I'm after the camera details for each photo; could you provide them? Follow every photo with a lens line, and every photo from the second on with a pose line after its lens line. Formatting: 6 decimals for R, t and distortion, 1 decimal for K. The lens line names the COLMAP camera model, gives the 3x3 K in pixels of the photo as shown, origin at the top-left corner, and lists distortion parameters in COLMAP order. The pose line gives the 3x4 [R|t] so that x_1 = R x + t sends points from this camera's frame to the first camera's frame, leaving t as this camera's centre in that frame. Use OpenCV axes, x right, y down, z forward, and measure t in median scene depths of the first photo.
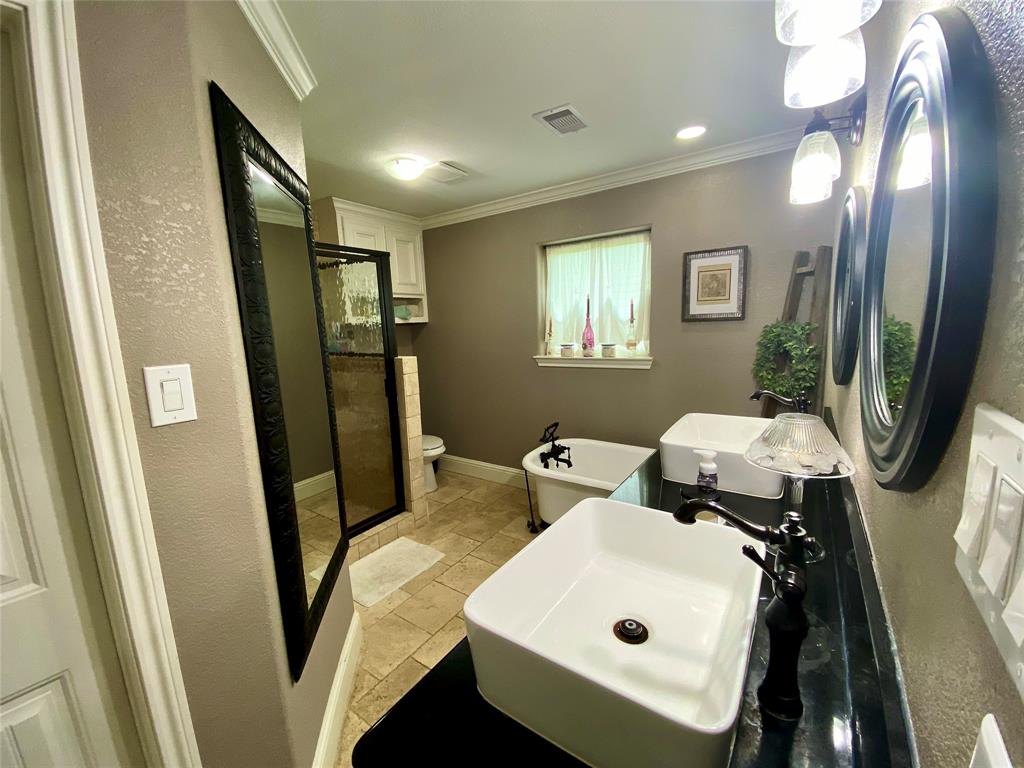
lens RADIAL K [[416.2, 0, 512.3], [0, 416.2, 387.2], [0, 0, 1]] dist [0.031573, -0.026699]
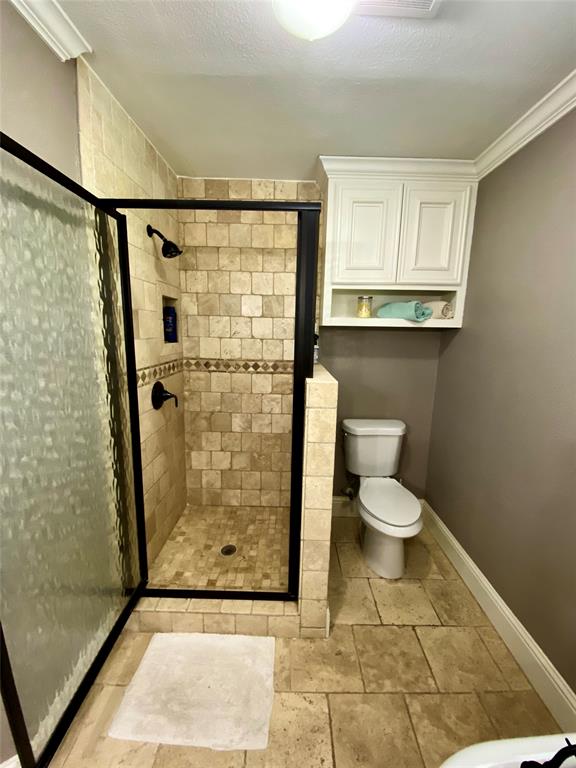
lens RADIAL K [[312.1, 0, 286.8], [0, 312.1, 385.8], [0, 0, 1]] dist [0.031573, -0.026699]
pose [[0.554657, 0.194500, -0.809027, 0.081470], [-0.169126, 0.978353, 0.119259, -0.104810], [0.814710, 0.070680, 0.575545, 0.659901]]
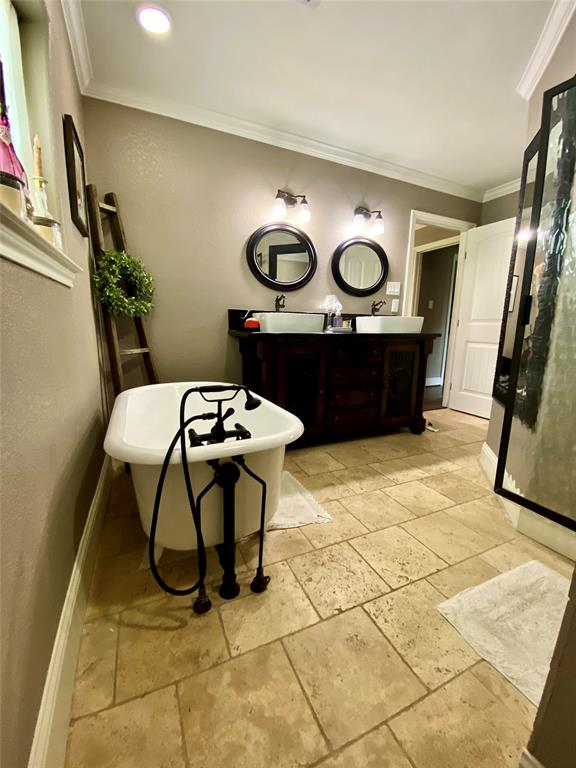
lens RADIAL K [[312.1, 0, 286.8], [0, 312.1, 385.8], [0, 0, 1]] dist [0.031573, -0.026699]
pose [[-0.856559, -0.079270, 0.509925, -0.156645], [0.092991, 0.948247, 0.303612, -0.013930], [-0.507602, 0.307480, -0.804858, 1.172899]]
